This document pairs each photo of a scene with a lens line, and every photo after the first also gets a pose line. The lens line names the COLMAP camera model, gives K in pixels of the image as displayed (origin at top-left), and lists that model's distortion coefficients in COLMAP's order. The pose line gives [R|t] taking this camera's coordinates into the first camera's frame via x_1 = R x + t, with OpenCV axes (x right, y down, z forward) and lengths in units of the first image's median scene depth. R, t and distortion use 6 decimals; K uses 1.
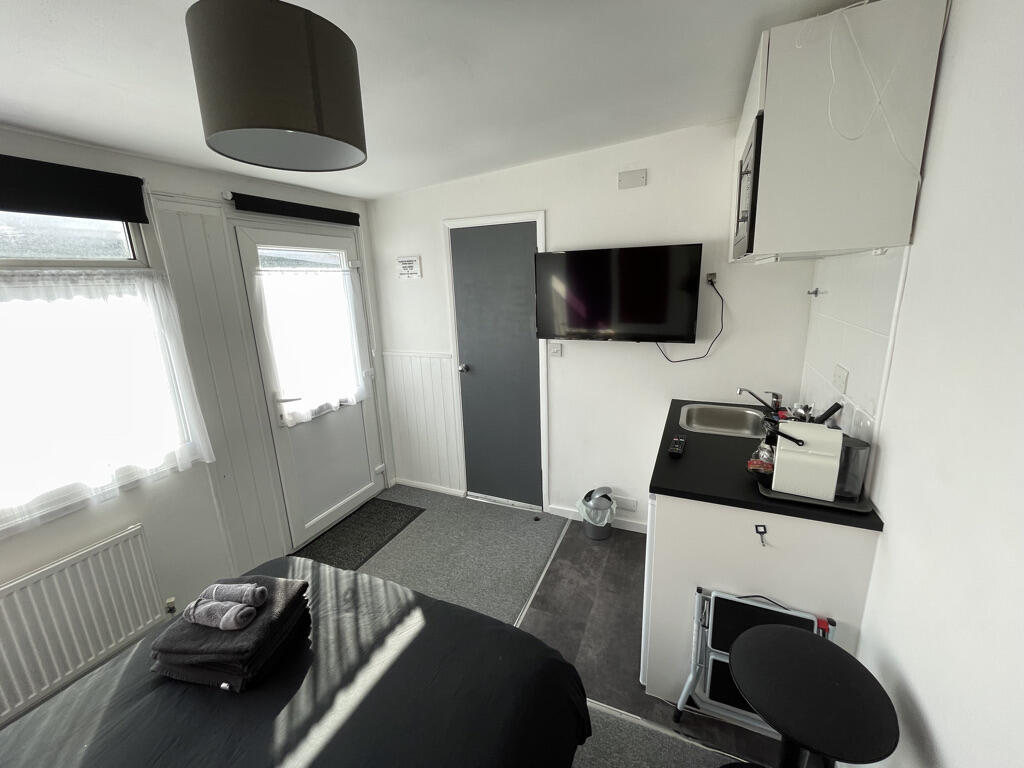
lens RADIAL K [[416.7, 0, 515.1], [0, 416.7, 380.2], [0, 0, 1]] dist [-0.000520, 0.000054]
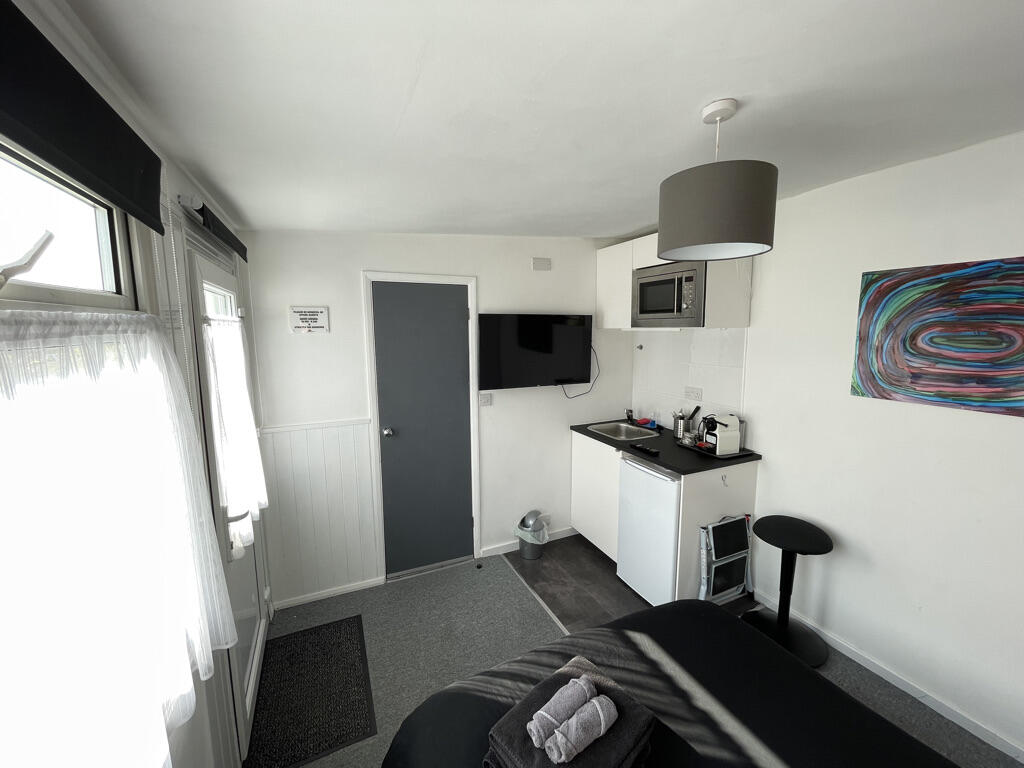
lens RADIAL K [[413.6, 0, 510.4], [0, 413.6, 379.9], [0, 0, 1]] dist [-0.003621, -0.000212]
pose [[0.661589, -0.065866, 0.746968, -0.766687], [0.158228, 0.985968, -0.053202, -0.063000], [-0.732982, 0.153389, 0.662728, 0.249612]]
